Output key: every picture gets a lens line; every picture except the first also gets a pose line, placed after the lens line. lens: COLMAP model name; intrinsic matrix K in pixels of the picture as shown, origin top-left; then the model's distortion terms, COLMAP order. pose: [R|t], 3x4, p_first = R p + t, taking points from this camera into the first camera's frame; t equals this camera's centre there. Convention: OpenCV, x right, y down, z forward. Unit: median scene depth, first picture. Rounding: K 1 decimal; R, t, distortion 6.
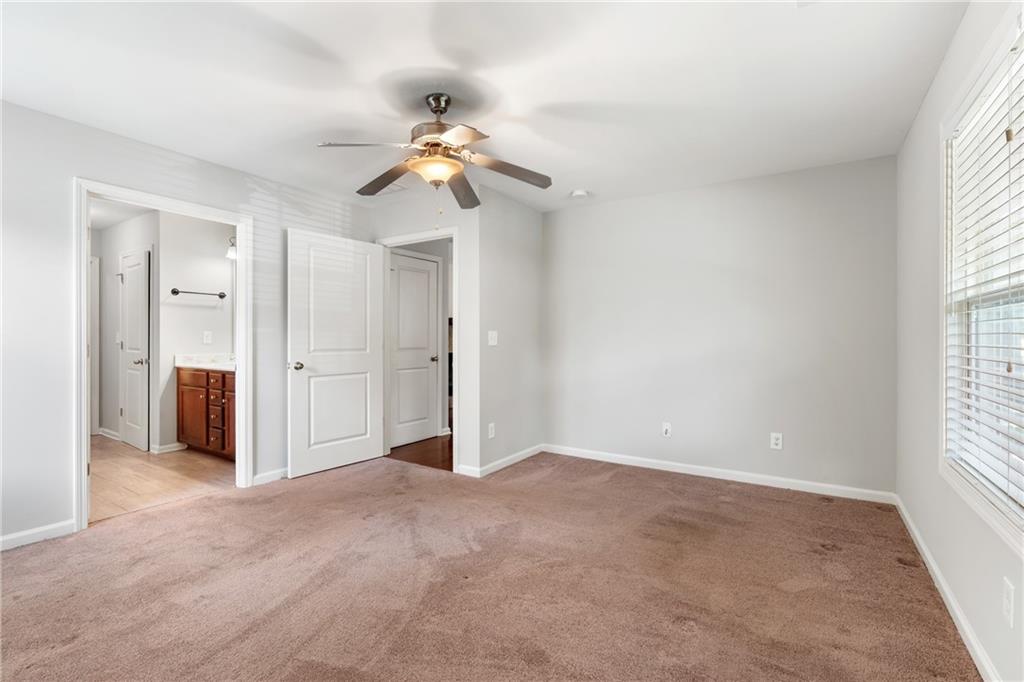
lens RADIAL K [[461.2, 0, 512.5], [0, 461.2, 338.7], [0, 0, 1]] dist [-0.008763, 0.001736]
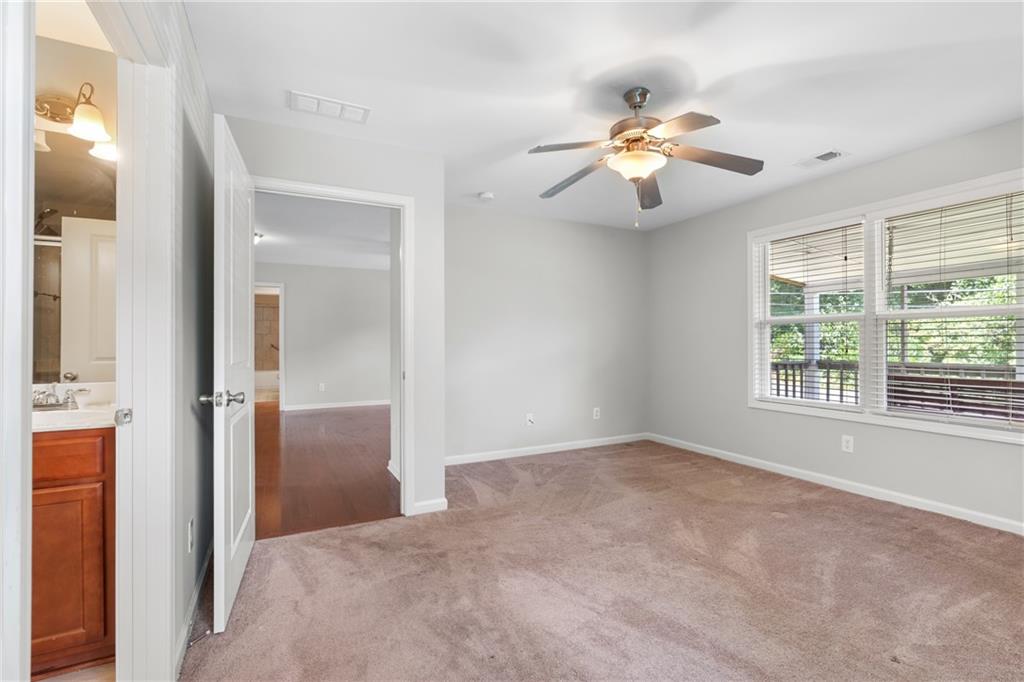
lens RADIAL K [[461.2, 0, 512.5], [0, 461.2, 338.7], [0, 0, 1]] dist [-0.008763, 0.001736]
pose [[0.500335, 0.003822, 0.865824, -0.837038], [0.005858, 0.999952, -0.007799, 0.002048], [-0.865812, 0.008974, 0.500289, 0.549205]]
